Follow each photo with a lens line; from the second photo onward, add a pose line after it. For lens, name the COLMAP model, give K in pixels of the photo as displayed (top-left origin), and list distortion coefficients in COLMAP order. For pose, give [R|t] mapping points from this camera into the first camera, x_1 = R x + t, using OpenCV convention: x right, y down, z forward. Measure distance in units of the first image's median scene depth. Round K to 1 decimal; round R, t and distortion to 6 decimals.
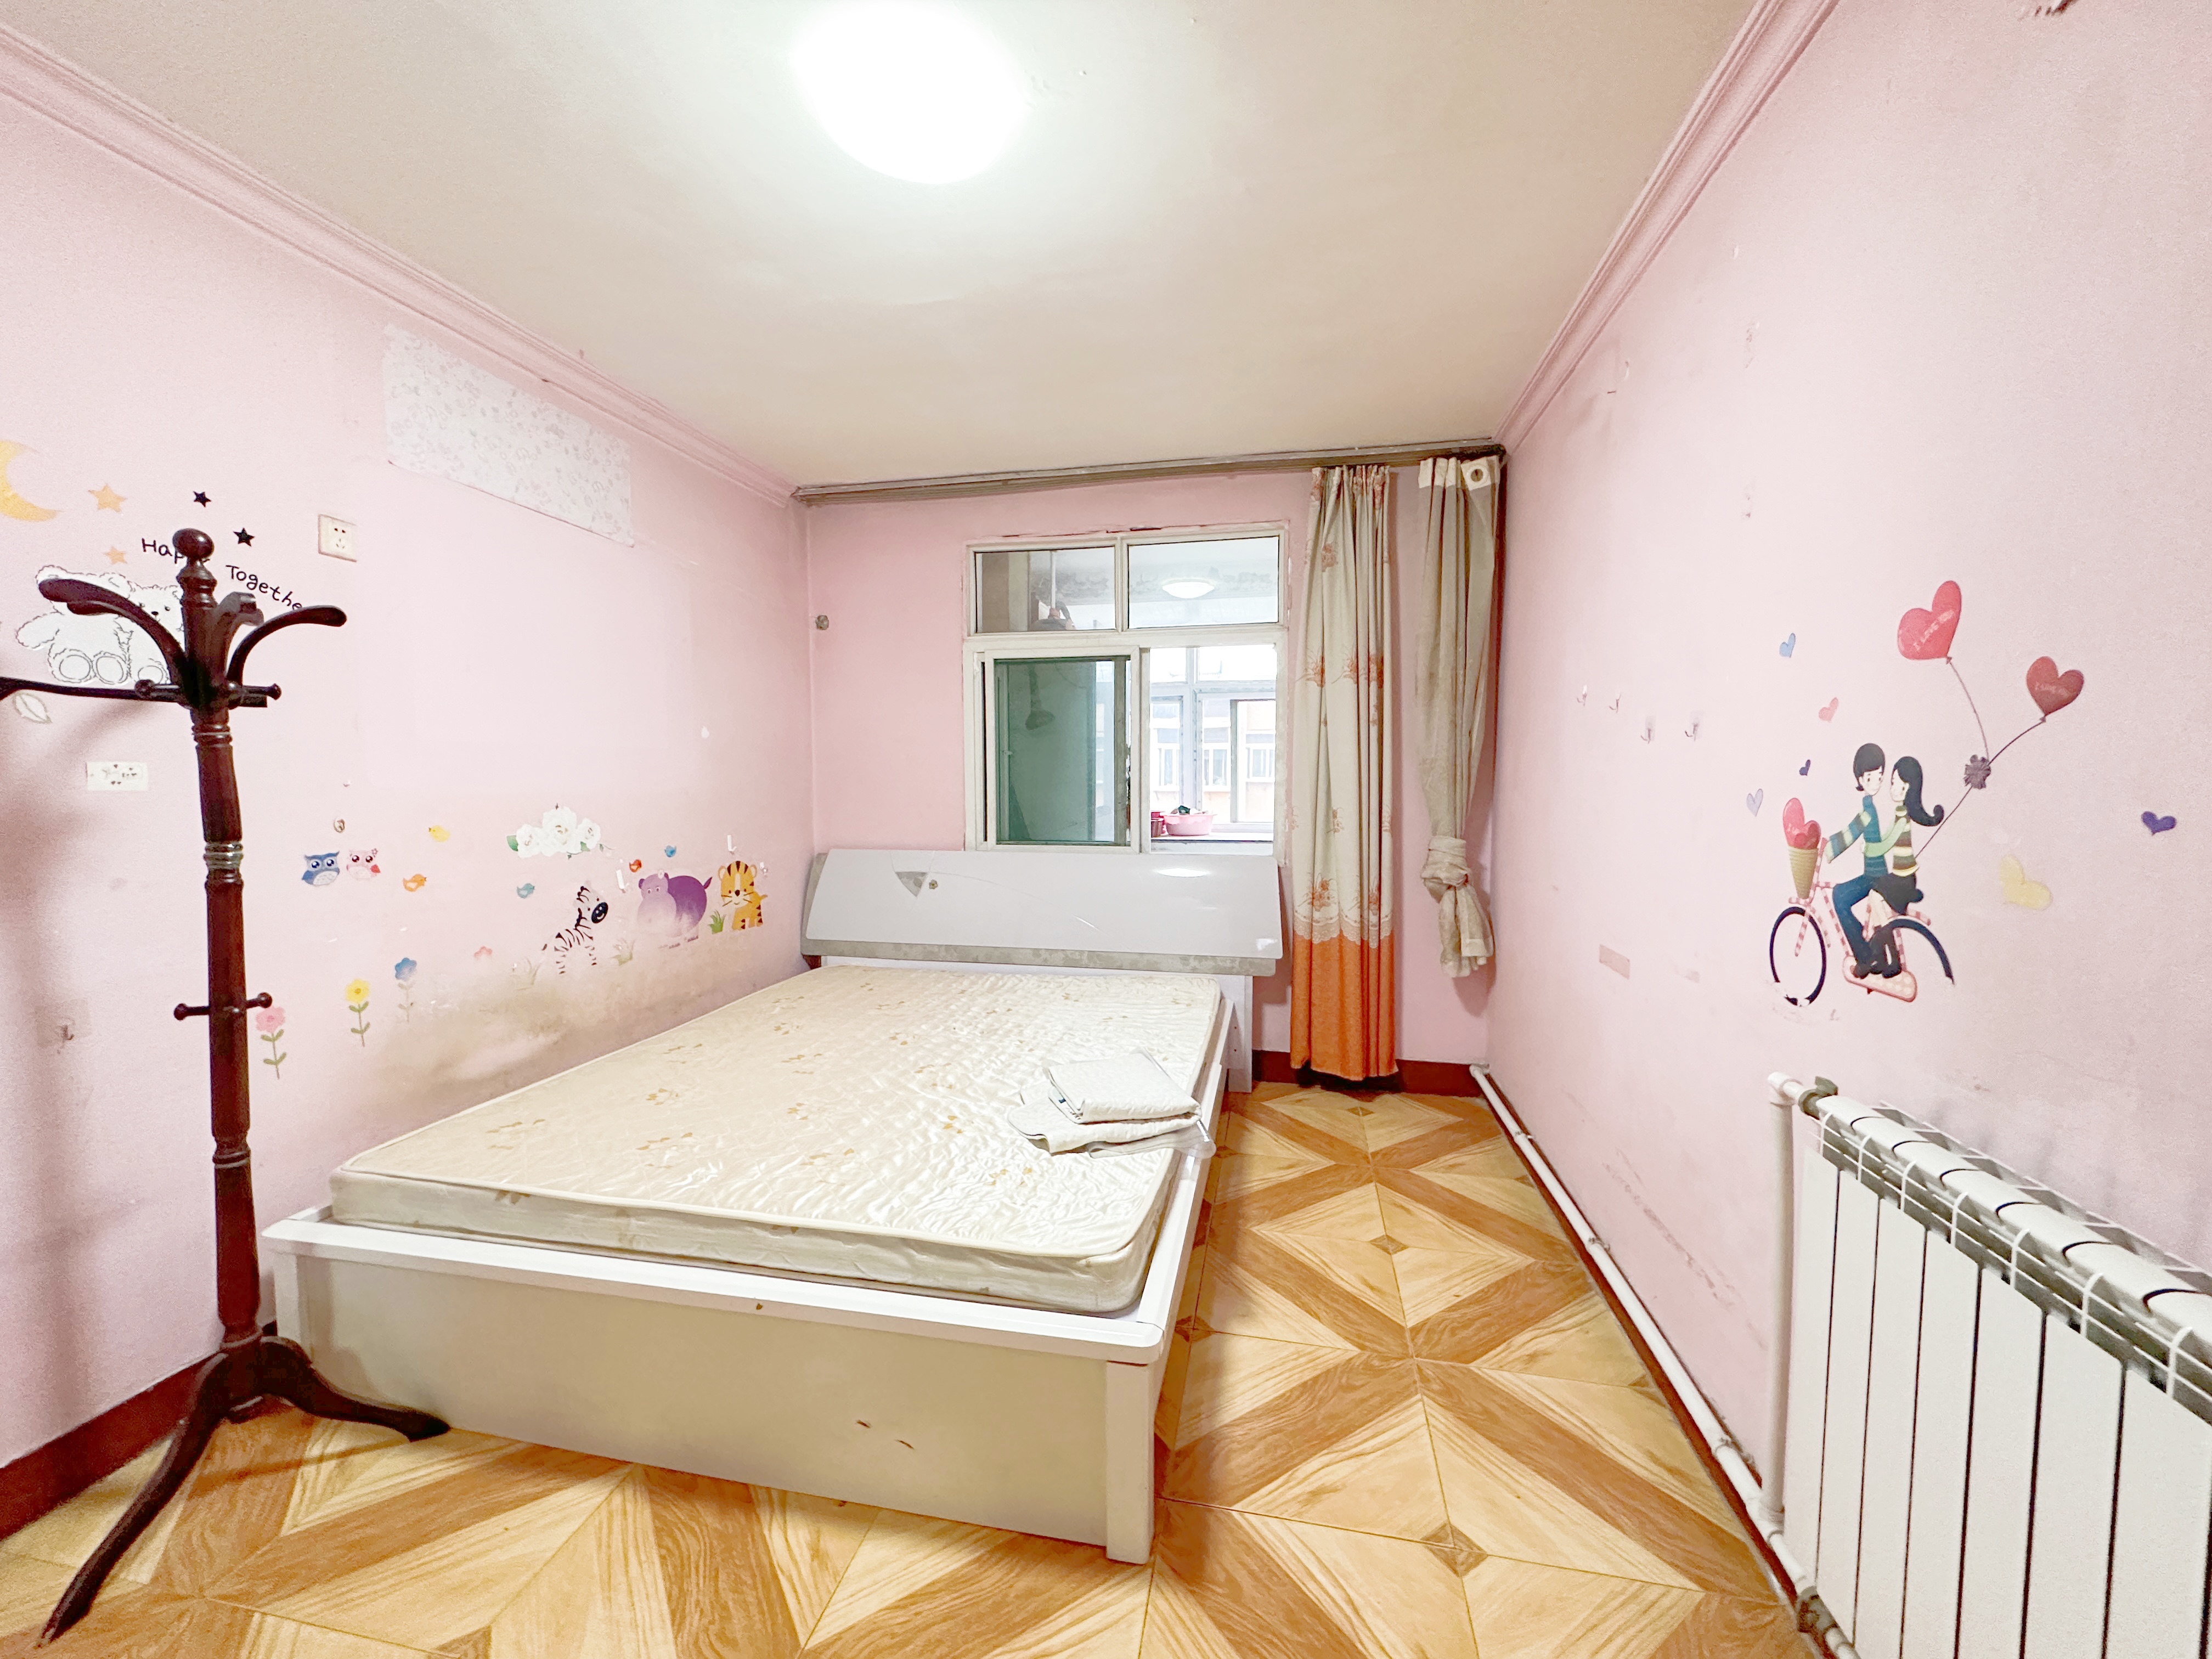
lens RADIAL K [[882.9, 0, 1104.4], [0, 882.9, 825.3], [0, 0, 1]] dist [0.000281, -0.000187]
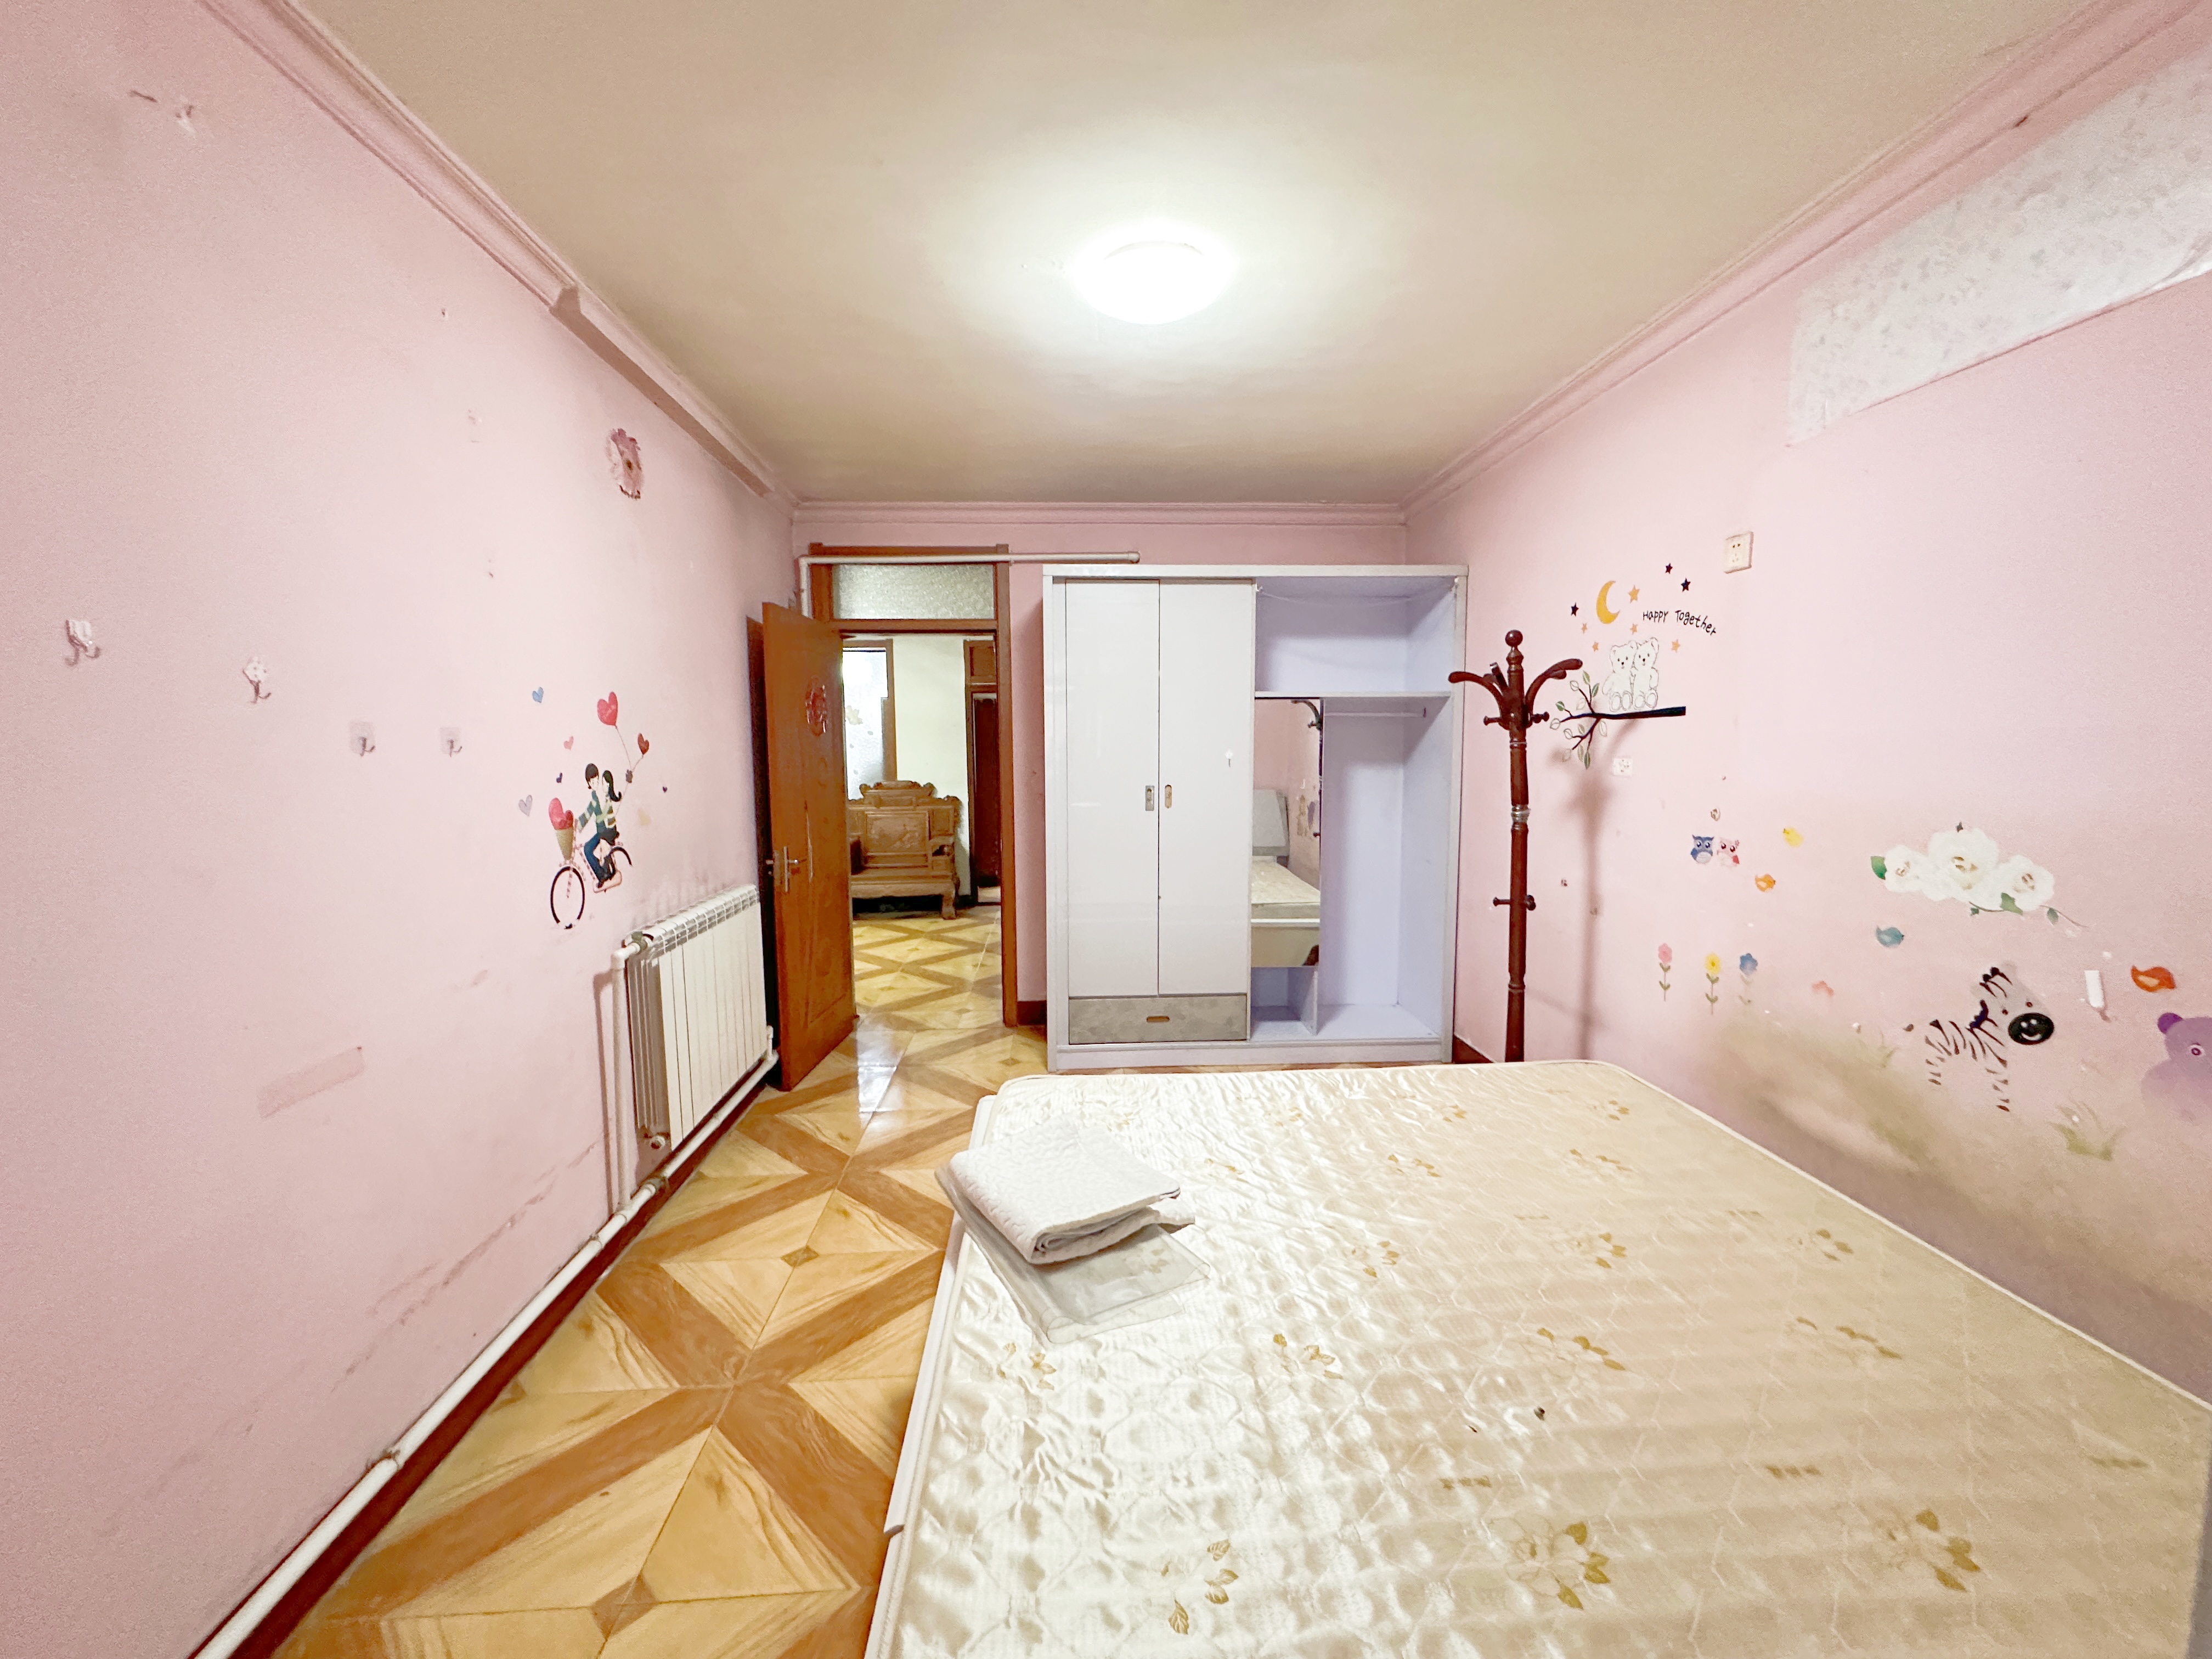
lens RADIAL K [[882.9, 0, 1107.4], [0, 882.9, 832.3], [0, 0, 1]] dist [0.000281, -0.000187]
pose [[-0.966557, 0.034218, -0.254158, 0.188184], [-0.004652, 0.988556, 0.150783, -0.155580], [0.256409, 0.146923, -0.955337, 2.039721]]
